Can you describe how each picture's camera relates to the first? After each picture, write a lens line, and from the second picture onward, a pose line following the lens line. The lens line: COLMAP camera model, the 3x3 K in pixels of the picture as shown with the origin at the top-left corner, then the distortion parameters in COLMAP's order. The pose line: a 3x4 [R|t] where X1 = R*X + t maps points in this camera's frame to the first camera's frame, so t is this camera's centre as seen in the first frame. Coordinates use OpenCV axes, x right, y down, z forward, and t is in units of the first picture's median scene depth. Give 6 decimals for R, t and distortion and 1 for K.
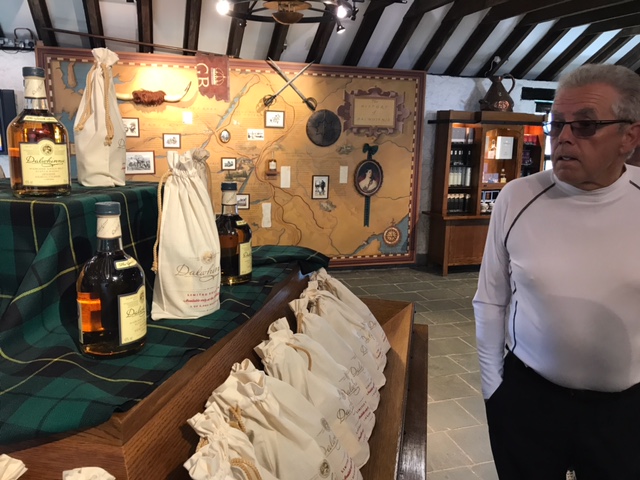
lens RADIAL K [[520.1, 0, 317.5], [0, 520.1, 241.3], [0, 0, 1]] dist [0.062776, -0.072274]
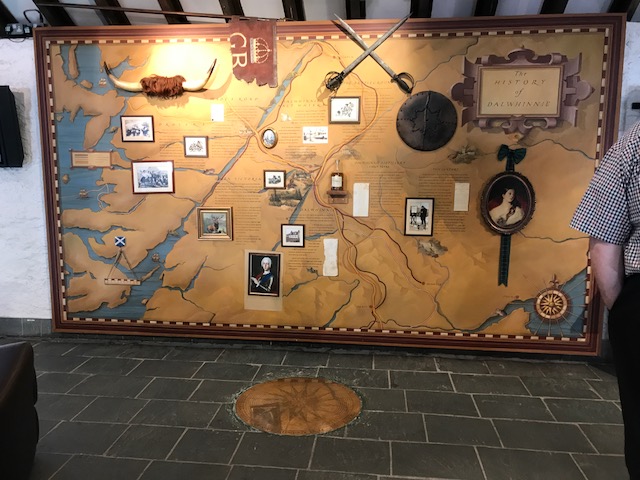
lens RADIAL K [[520.1, 0, 320.9], [0, 520.1, 235.1], [0, 0, 1]] dist [0.062776, -0.072274]
pose [[0.919042, 0.037190, -0.392401, 0.146517], [-0.064127, 0.996383, -0.055760, -0.042029], [0.388908, 0.076410, 0.918103, 0.402946]]
